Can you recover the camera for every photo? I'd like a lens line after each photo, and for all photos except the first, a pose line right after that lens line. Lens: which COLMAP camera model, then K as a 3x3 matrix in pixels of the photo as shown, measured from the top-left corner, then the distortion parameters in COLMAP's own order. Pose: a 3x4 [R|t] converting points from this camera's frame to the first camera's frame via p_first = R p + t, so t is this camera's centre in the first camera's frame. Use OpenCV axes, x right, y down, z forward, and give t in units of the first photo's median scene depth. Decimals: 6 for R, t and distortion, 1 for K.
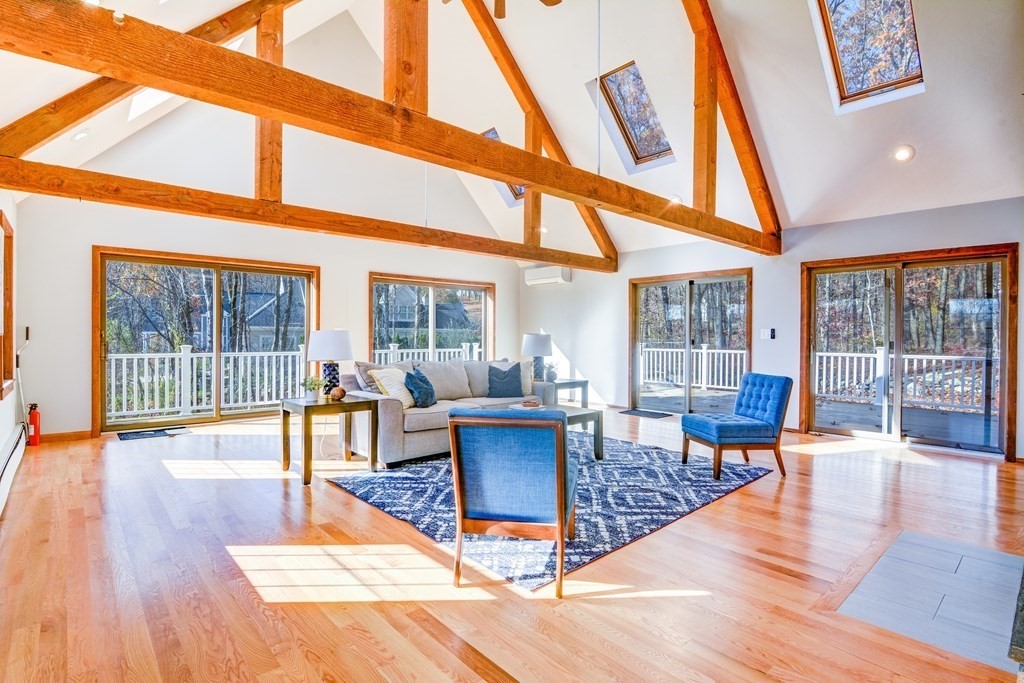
lens RADIAL K [[501.2, 0, 505.4], [0, 501.2, 340.7], [0, 0, 1]] dist [-0.017755, -0.000415]
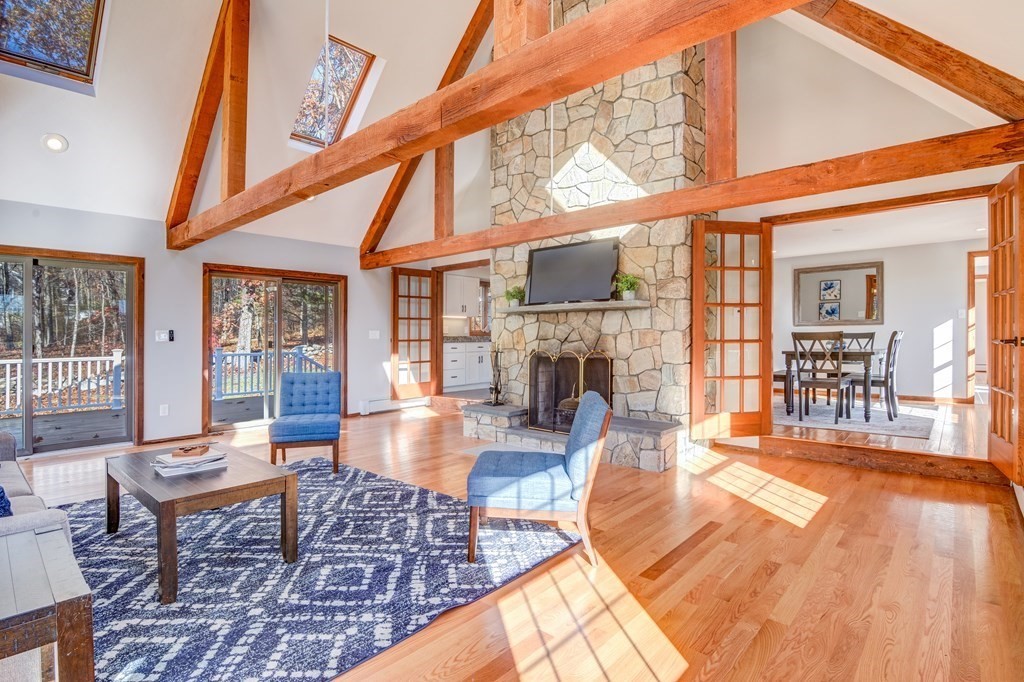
lens RADIAL K [[501.2, 0, 514.7], [0, 501.2, 334.7], [0, 0, 1]] dist [-0.017755, -0.000415]
pose [[-0.114355, -0.007418, 0.993412, -0.673148], [0.021059, 0.999729, 0.009889, -0.017635], [-0.993217, 0.022051, -0.114168, 0.743806]]
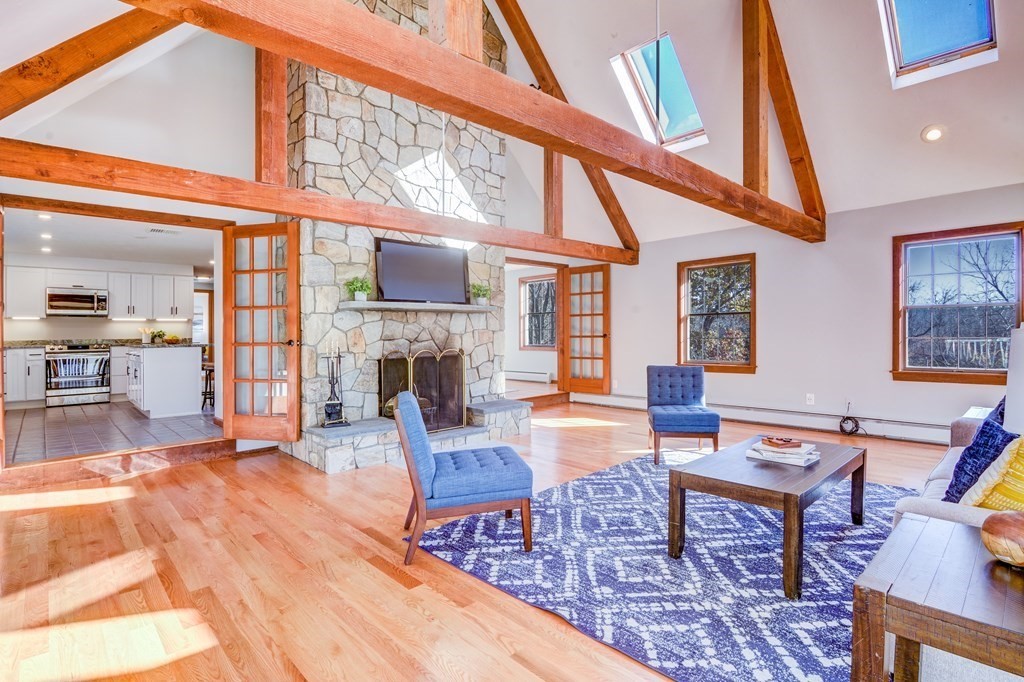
lens RADIAL K [[501.2, 0, 503.9], [0, 501.2, 340.9], [0, 0, 1]] dist [-0.017755, -0.000415]
pose [[-0.999751, 0.003825, -0.021962, 0.449586], [0.003240, 0.999640, 0.026620, -0.018602], [0.022056, 0.026542, -0.999404, 1.784523]]
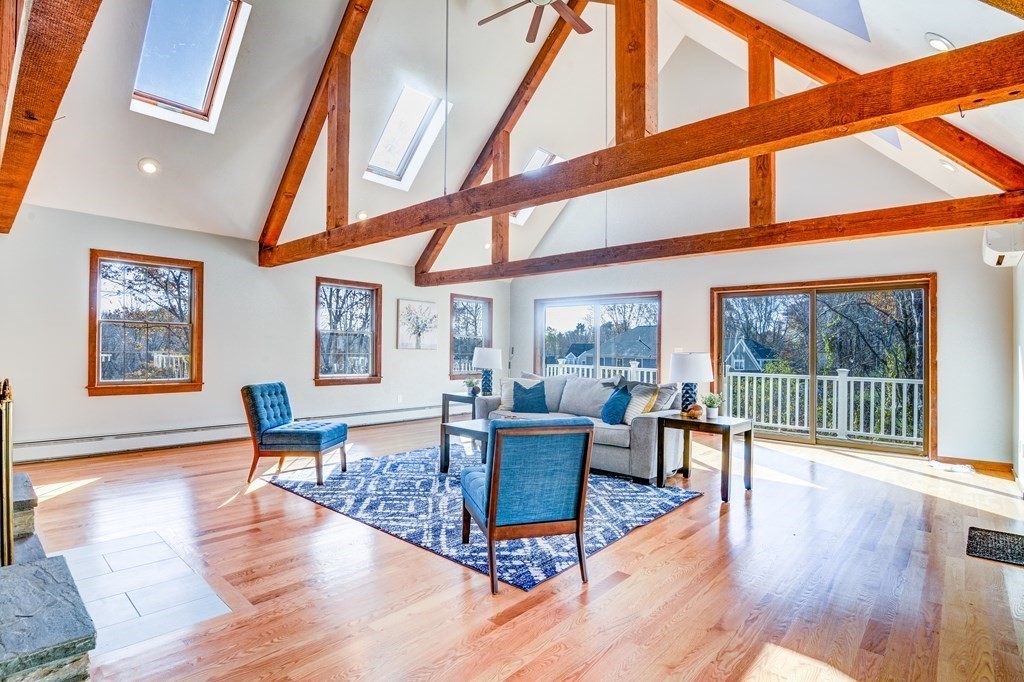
lens RADIAL K [[501.2, 0, 509.2], [0, 501.2, 339.9], [0, 0, 1]] dist [-0.017755, -0.000415]
pose [[0.105096, -0.026601, -0.994106, 1.184194], [-0.026060, 0.999225, -0.029493, -0.003234], [0.994121, 0.029006, 0.104321, 0.985150]]
